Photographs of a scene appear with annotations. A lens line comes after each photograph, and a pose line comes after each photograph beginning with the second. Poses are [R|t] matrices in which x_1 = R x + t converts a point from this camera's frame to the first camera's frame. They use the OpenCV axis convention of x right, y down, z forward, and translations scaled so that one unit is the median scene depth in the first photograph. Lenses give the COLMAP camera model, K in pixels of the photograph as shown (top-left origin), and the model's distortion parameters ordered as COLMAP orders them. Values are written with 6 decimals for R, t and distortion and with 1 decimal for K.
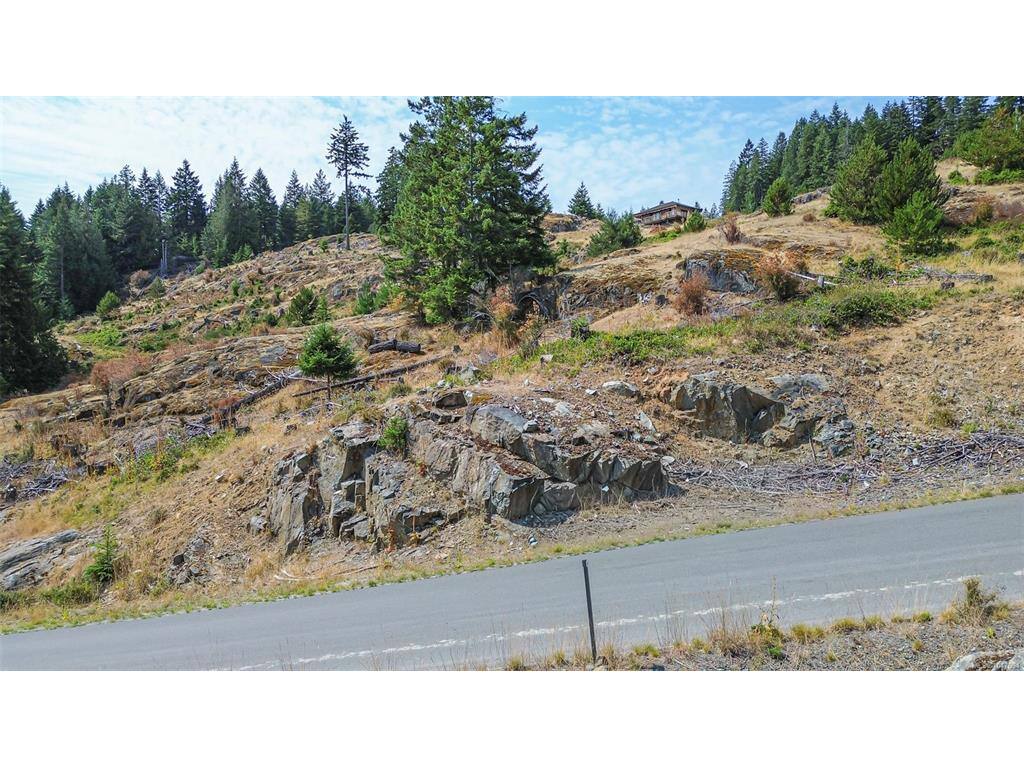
lens RADIAL K [[721.4, 0, 510.2], [0, 721.4, 384.3], [0, 0, 1]] dist [0.077605, -0.078097]
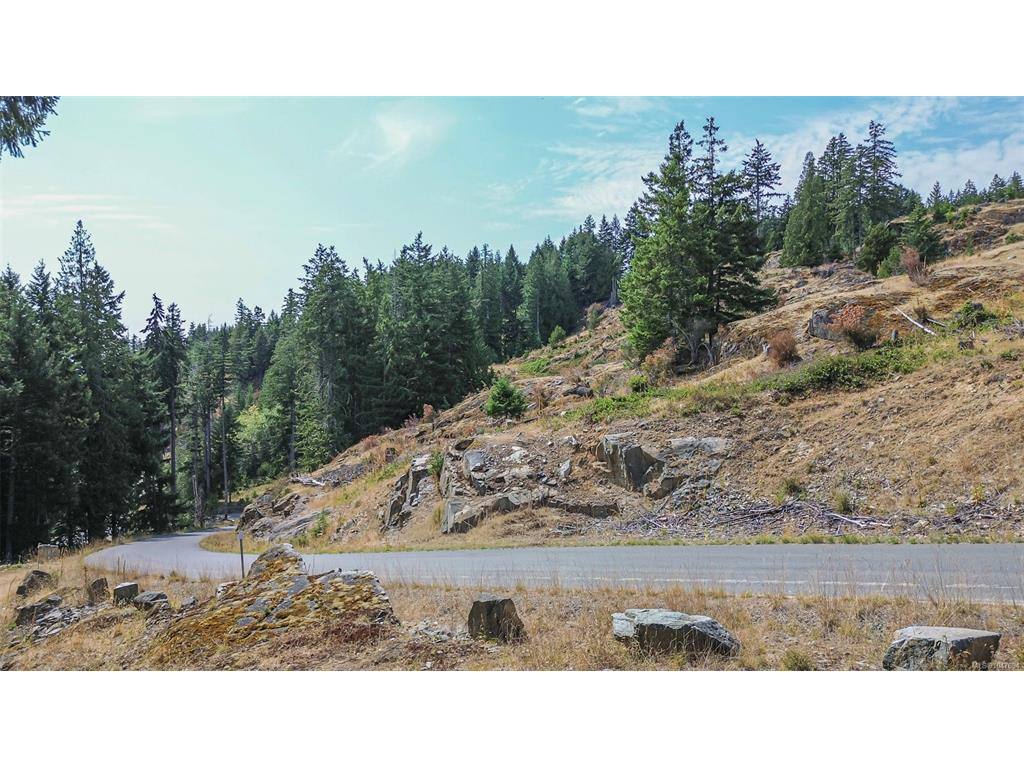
lens RADIAL K [[721.4, 0, 510.2], [0, 721.4, 384.3], [0, 0, 1]] dist [0.077605, -0.078097]
pose [[0.799329, -0.000677, -0.600893, 0.109375], [-0.009049, 0.999872, -0.013164, -0.010407], [0.600825, 0.015960, 0.799221, -0.015784]]
